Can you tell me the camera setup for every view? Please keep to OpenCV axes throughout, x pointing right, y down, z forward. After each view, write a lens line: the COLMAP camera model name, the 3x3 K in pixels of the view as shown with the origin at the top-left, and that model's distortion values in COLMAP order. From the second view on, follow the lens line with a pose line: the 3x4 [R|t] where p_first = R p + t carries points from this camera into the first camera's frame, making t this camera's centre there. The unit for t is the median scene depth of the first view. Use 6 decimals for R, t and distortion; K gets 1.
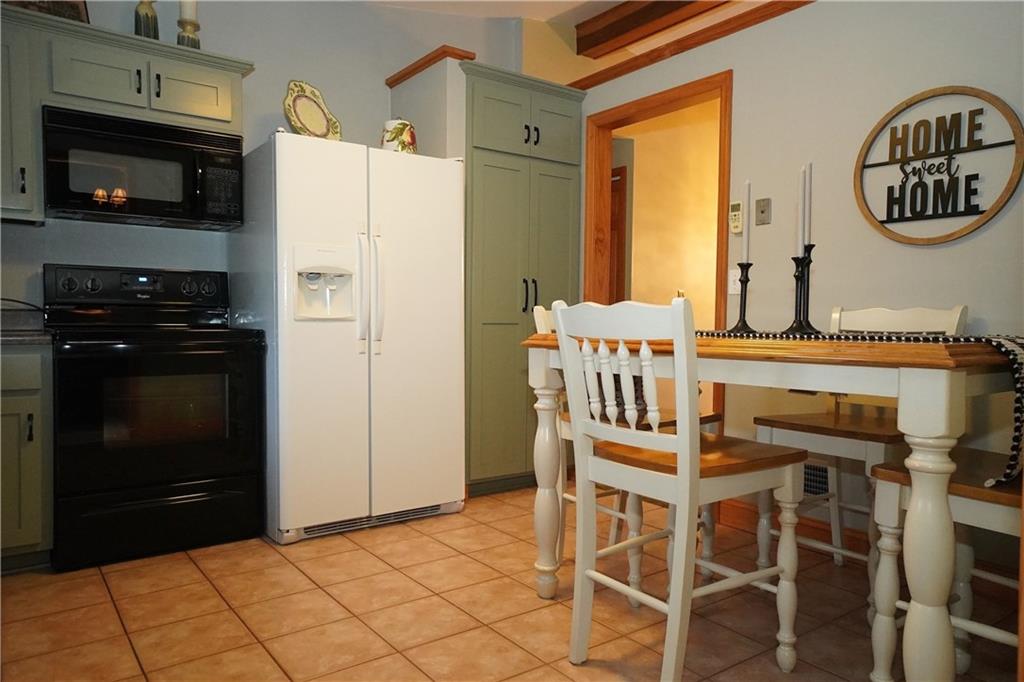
lens RADIAL K [[702.7, 0, 511.9], [0, 702.7, 343.3], [0, 0, 1]] dist [-0.007536, -0.000853]
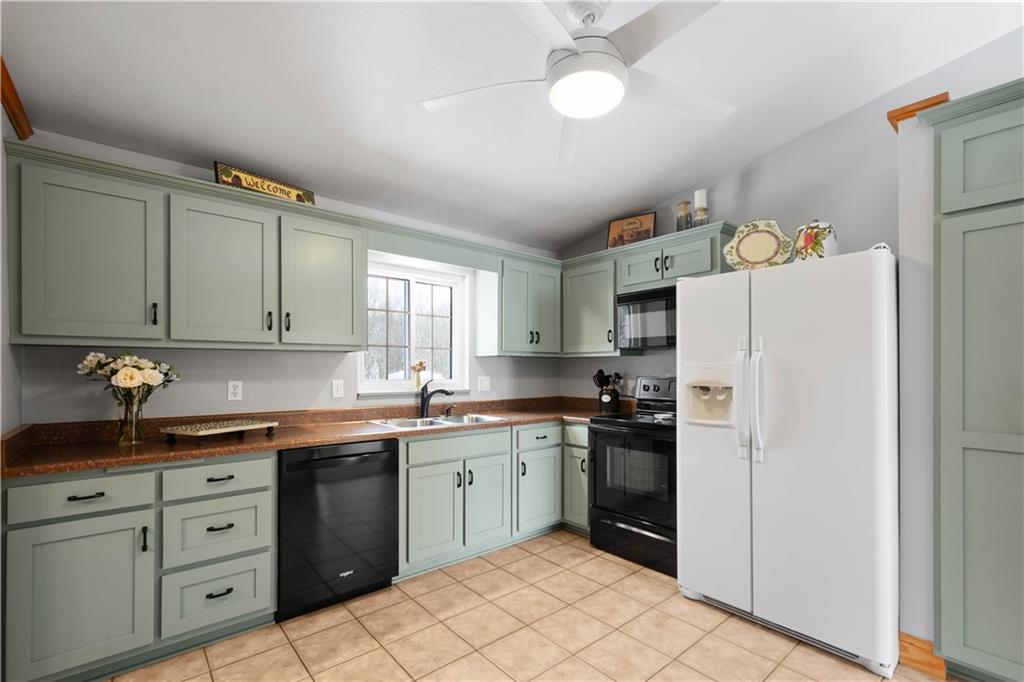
lens RADIAL K [[453.5, 0, 511.8], [0, 453.5, 369.3], [0, 0, 1]] dist [0.002140, 0.000216]
pose [[0.068682, -0.008238, -0.997605, 0.487325], [-0.033121, 0.999396, -0.010533, -0.110441], [0.997089, 0.033765, 0.068367, 0.607724]]
